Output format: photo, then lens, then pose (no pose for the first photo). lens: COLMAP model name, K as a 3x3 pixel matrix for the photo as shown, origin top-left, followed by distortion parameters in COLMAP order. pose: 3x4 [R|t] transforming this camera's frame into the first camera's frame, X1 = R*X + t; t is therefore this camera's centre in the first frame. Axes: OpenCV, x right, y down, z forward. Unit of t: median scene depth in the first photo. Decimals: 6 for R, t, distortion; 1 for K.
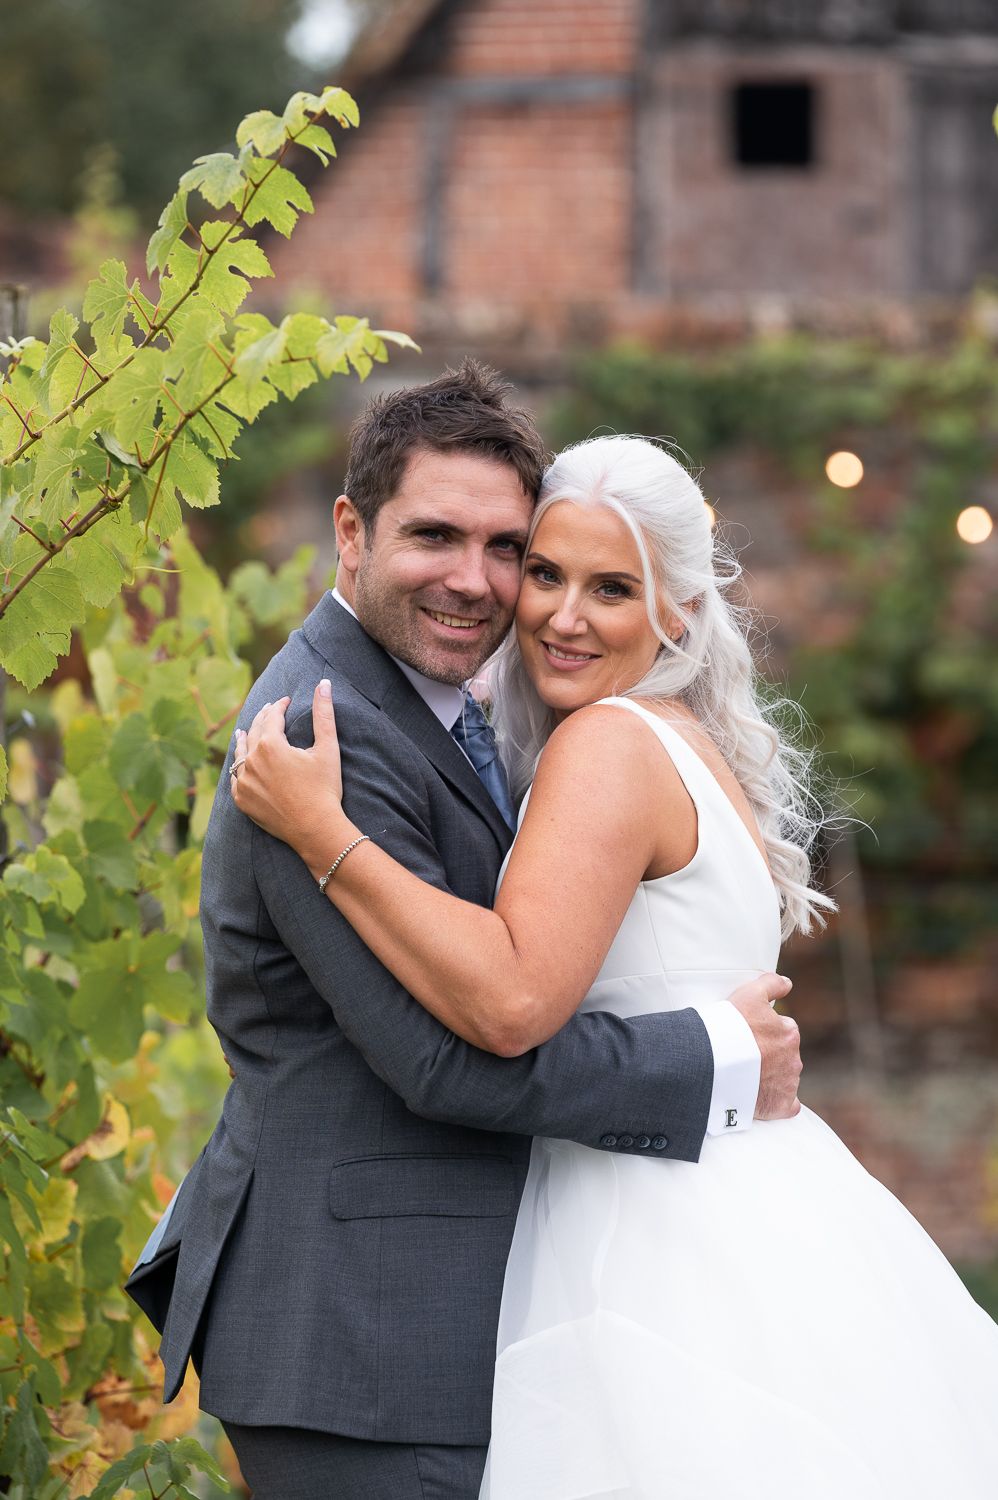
lens RADIAL K [[8097.5, 0, 499.0], [0, 8097.5, 750.0], [0, 0, 1]] dist [-0.420513, 21.897502]
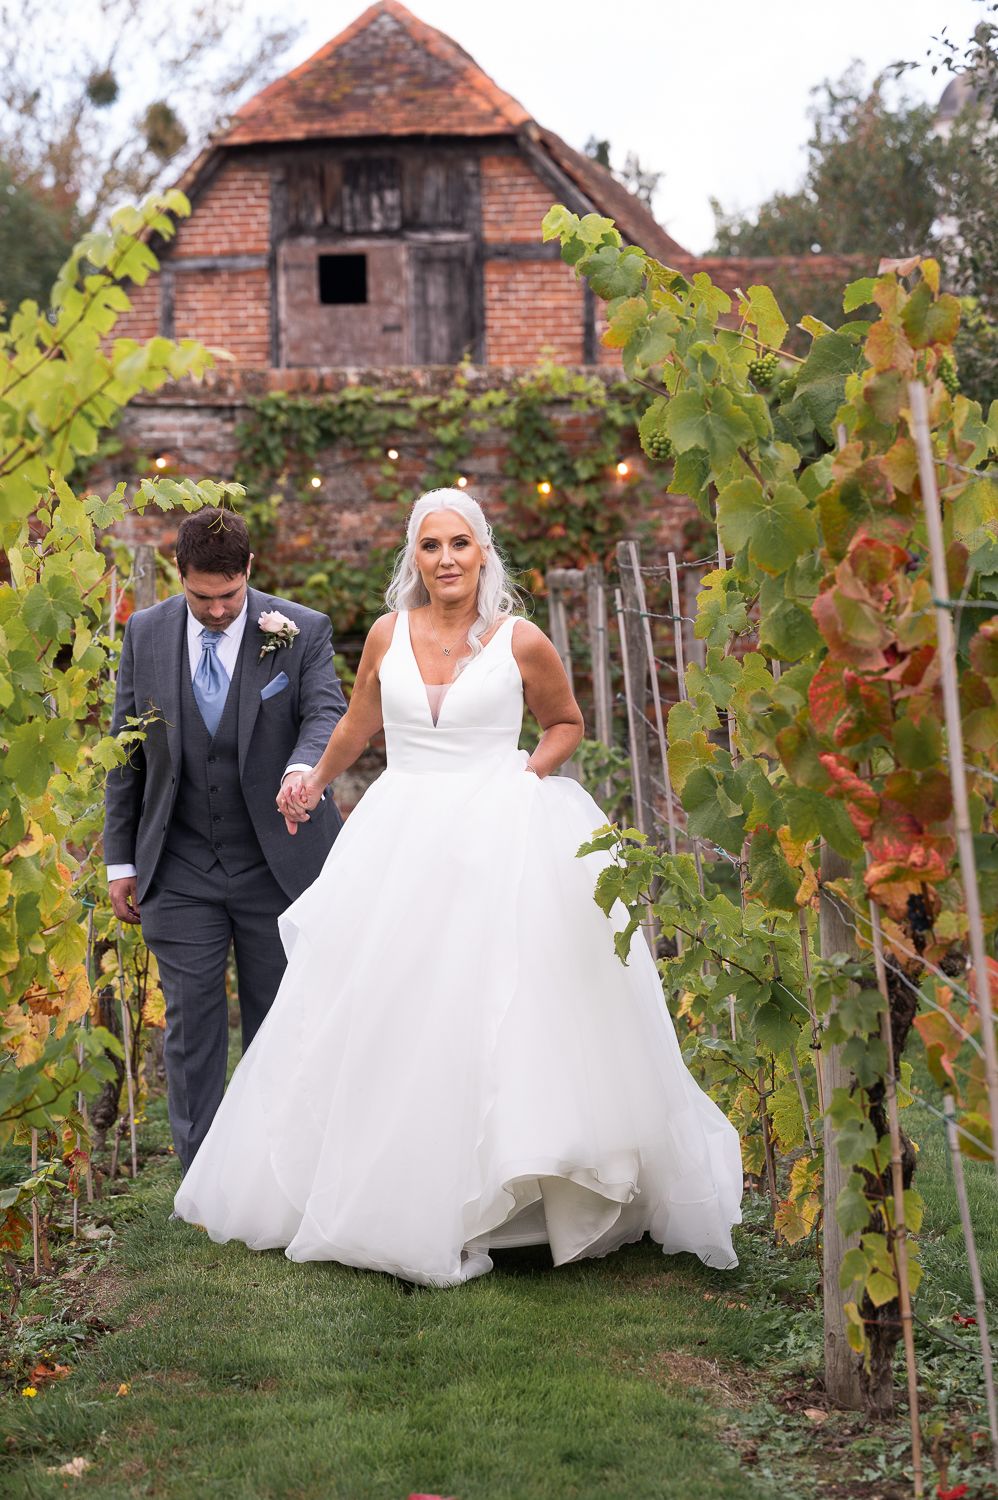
lens RADIAL K [[4068.0, 0, 499.0], [0, 4068.0, 750.0], [0, 0, 1]] dist [-0.125159, -1.237399]
pose [[0.997066, -0.019462, 0.074027, -0.013127], [0.016796, 0.999193, 0.036473, -0.000122], [-0.074677, -0.035123, 0.996589, 0.155183]]
